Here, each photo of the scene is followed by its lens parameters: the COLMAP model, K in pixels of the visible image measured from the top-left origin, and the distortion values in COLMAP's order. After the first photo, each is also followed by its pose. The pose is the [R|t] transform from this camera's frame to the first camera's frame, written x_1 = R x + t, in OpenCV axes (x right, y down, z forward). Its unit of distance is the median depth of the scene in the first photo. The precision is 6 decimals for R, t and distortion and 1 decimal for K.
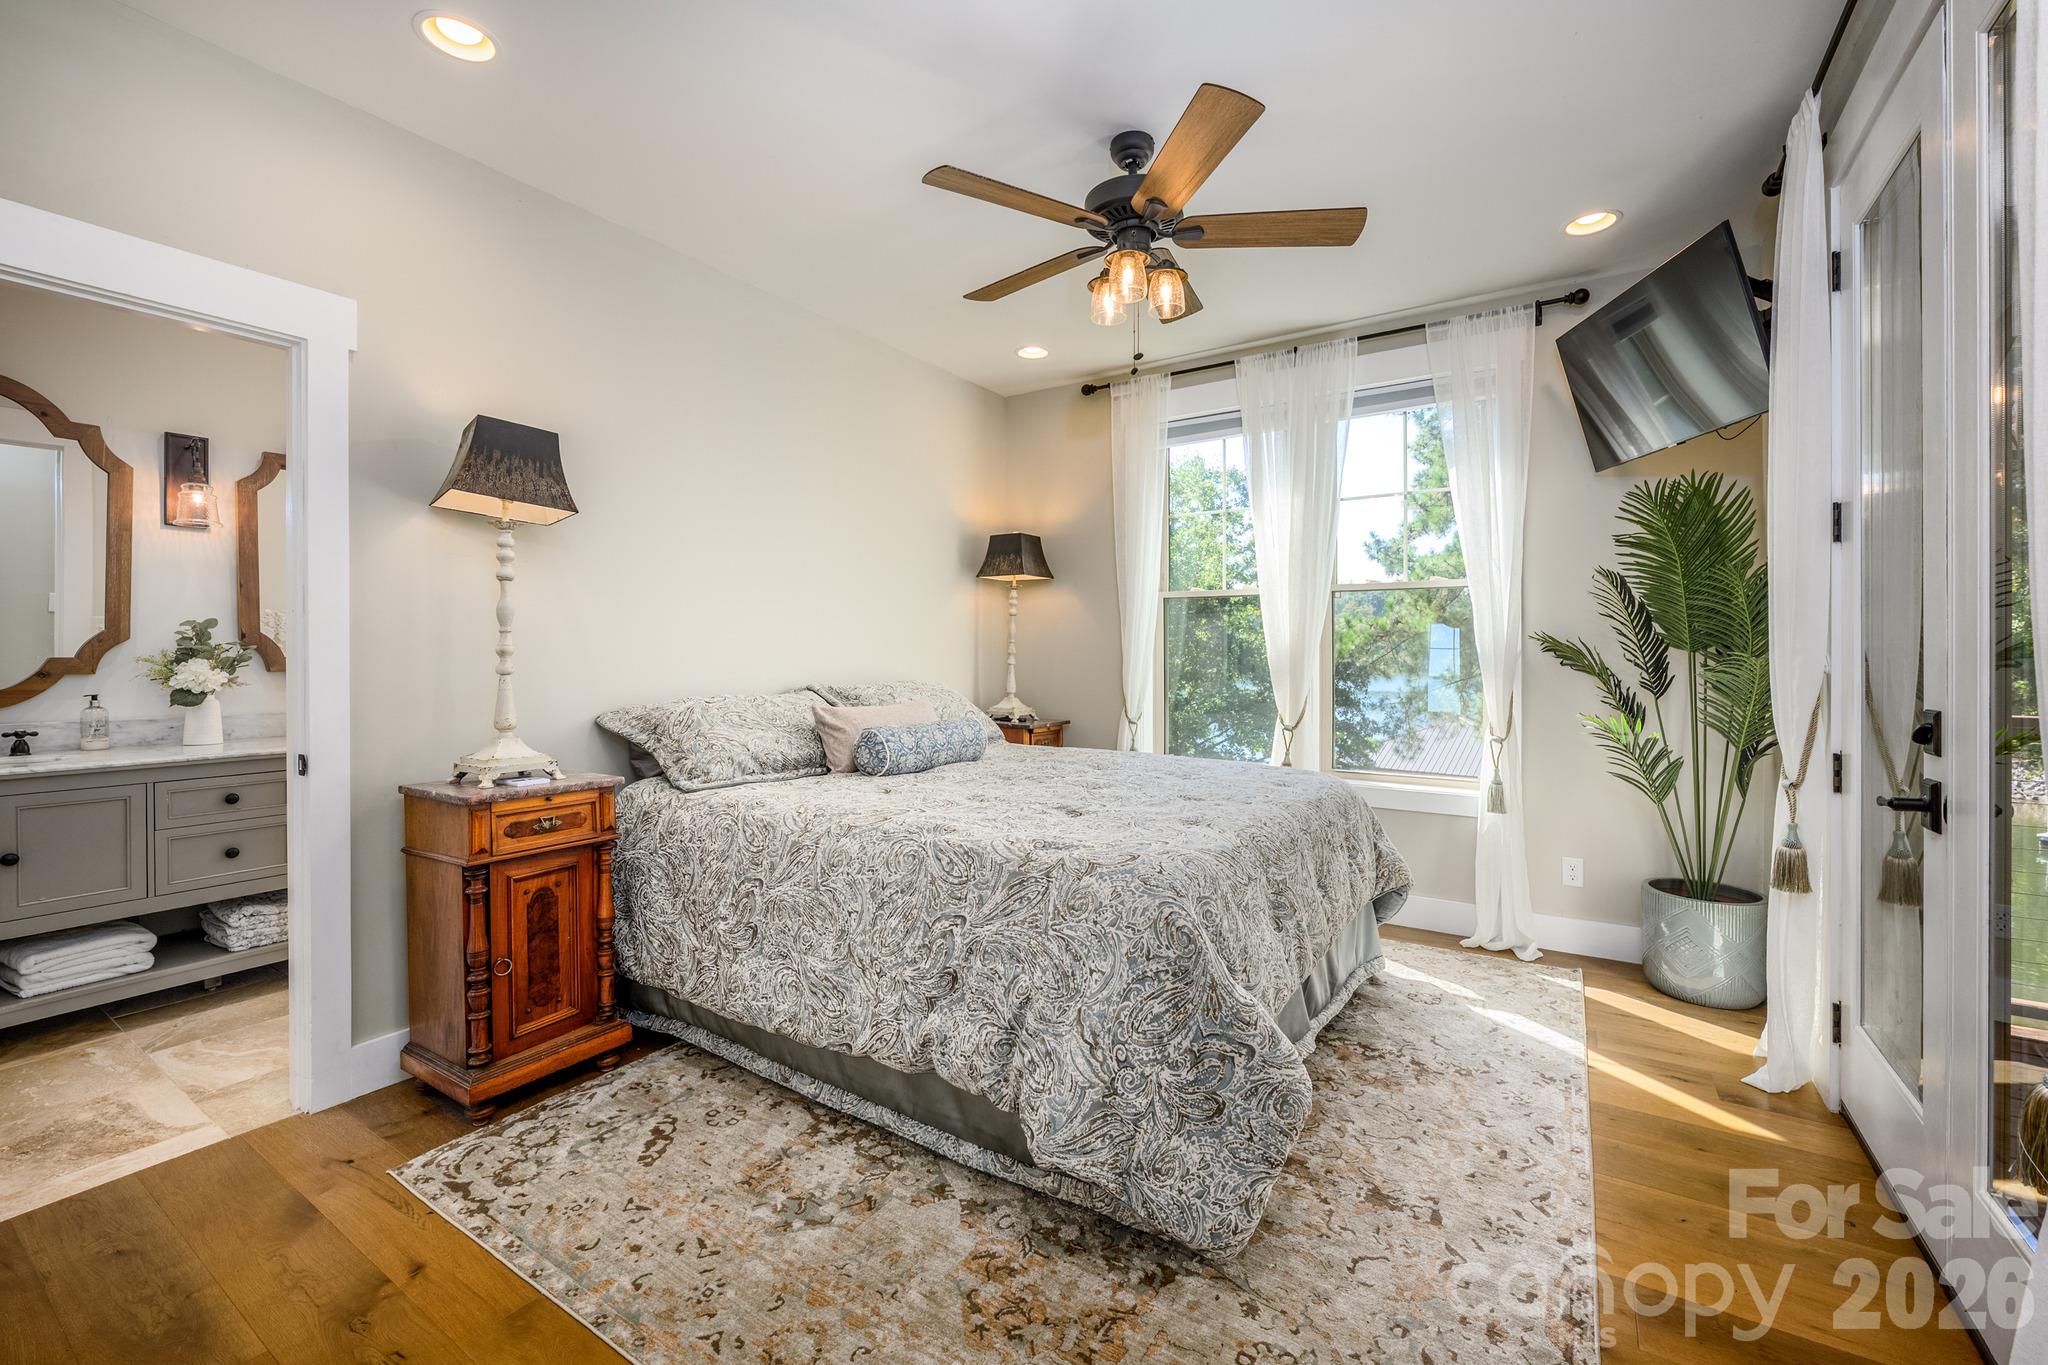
lens RADIAL K [[841.0, 0, 1023.6], [0, 841.0, 666.3], [0, 0, 1]] dist [-0.000859, -0.000281]
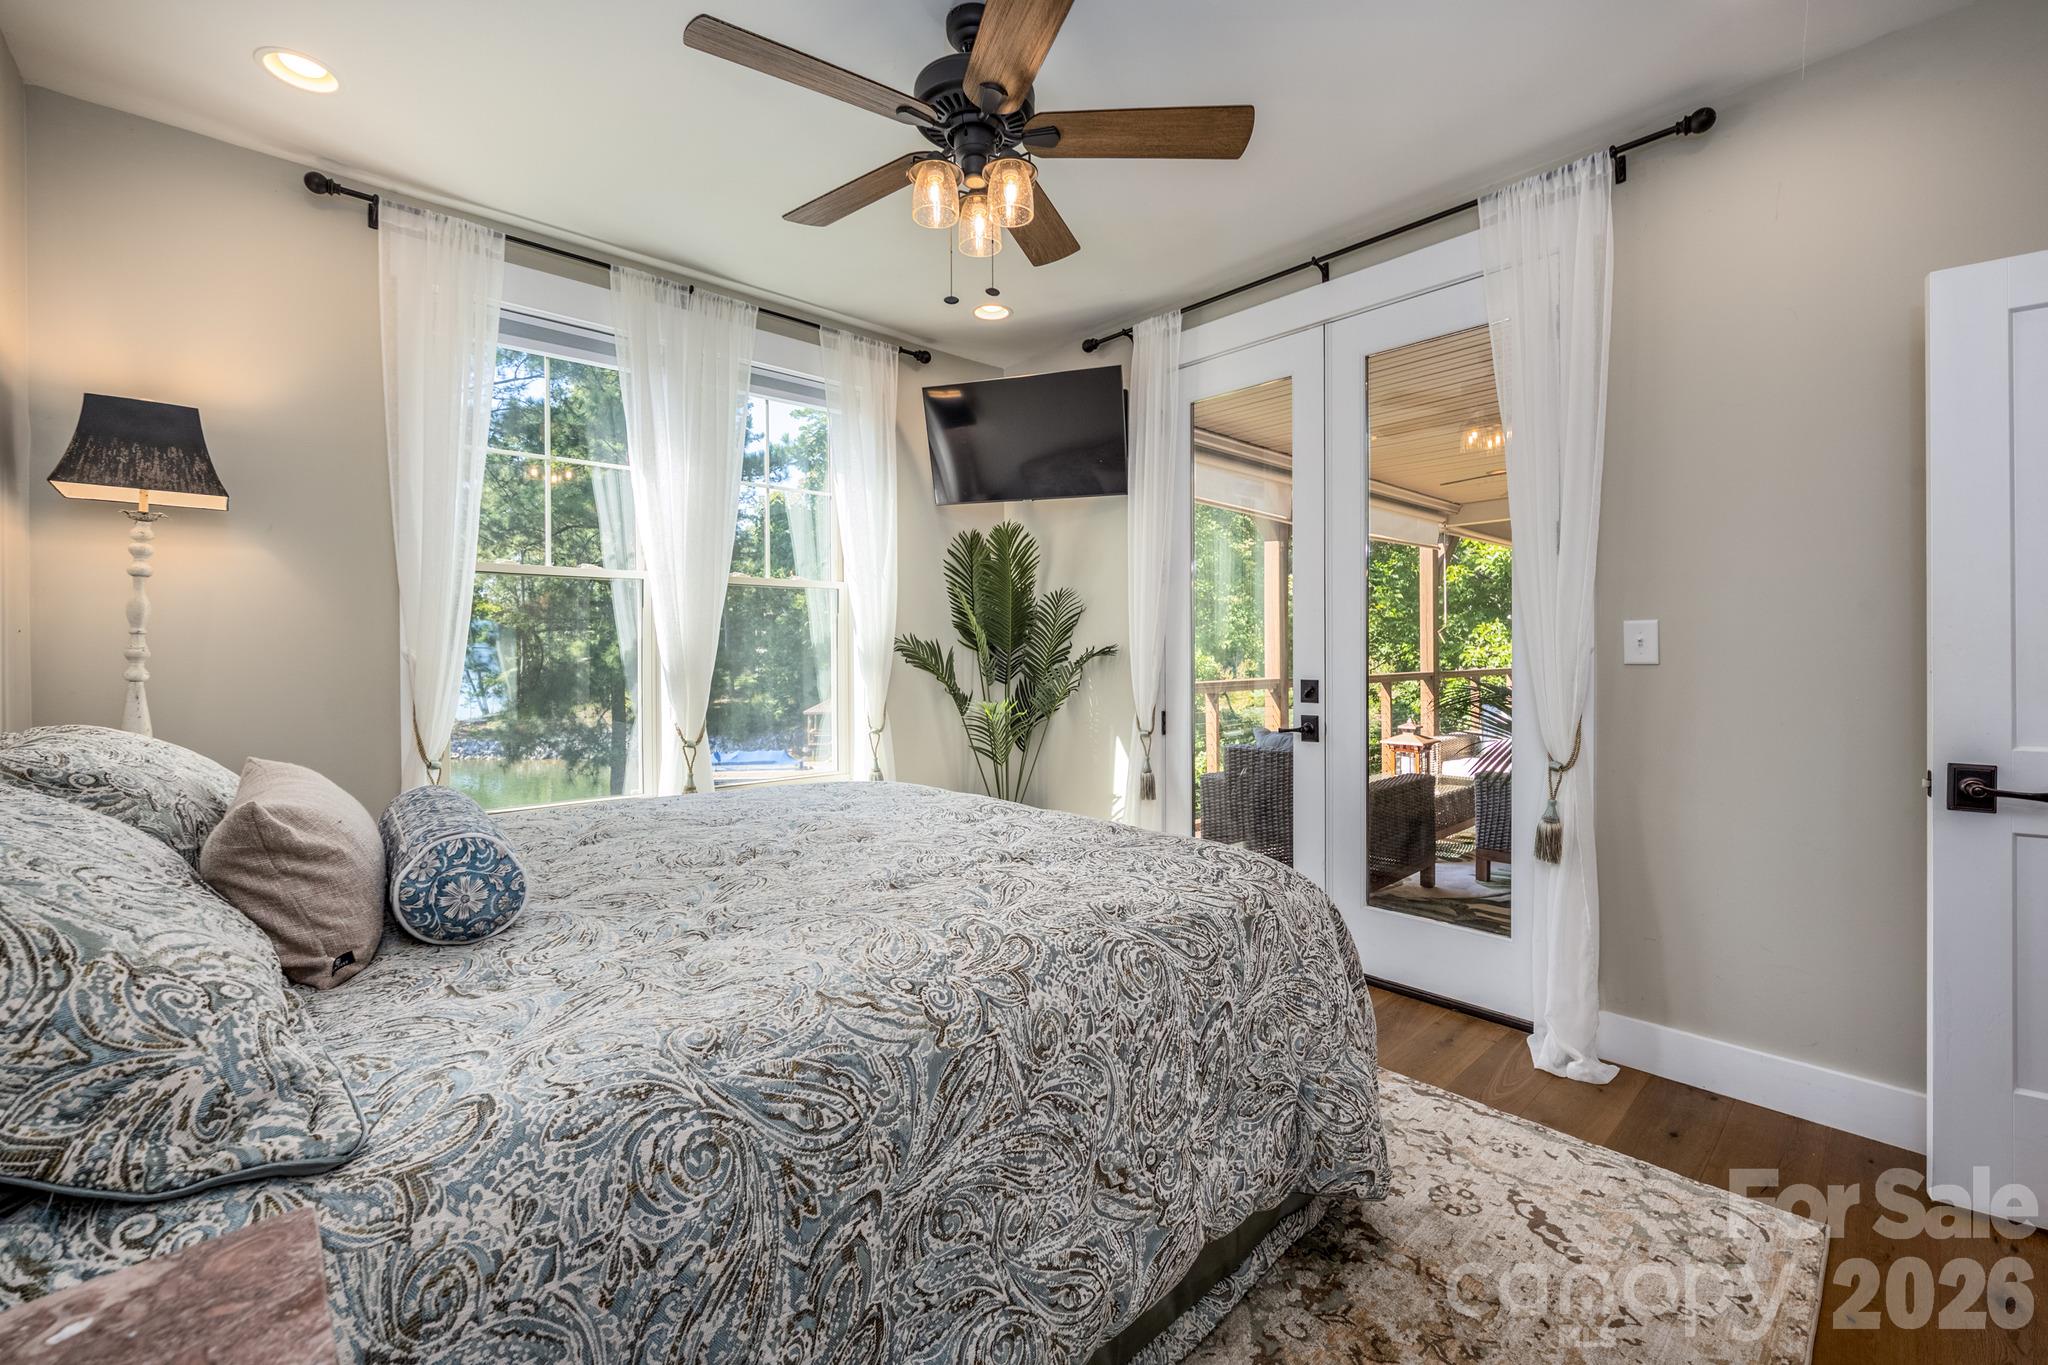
lens RADIAL K [[841.0, 0, 1023.6], [0, 841.0, 666.3], [0, 0, 1]] dist [-0.000859, -0.000281]
pose [[0.245171, -0.017226, 0.969327, -0.648078], [0.019918, 0.999721, 0.012728, -0.012509], [-0.969275, 0.016187, 0.245446, 0.761535]]
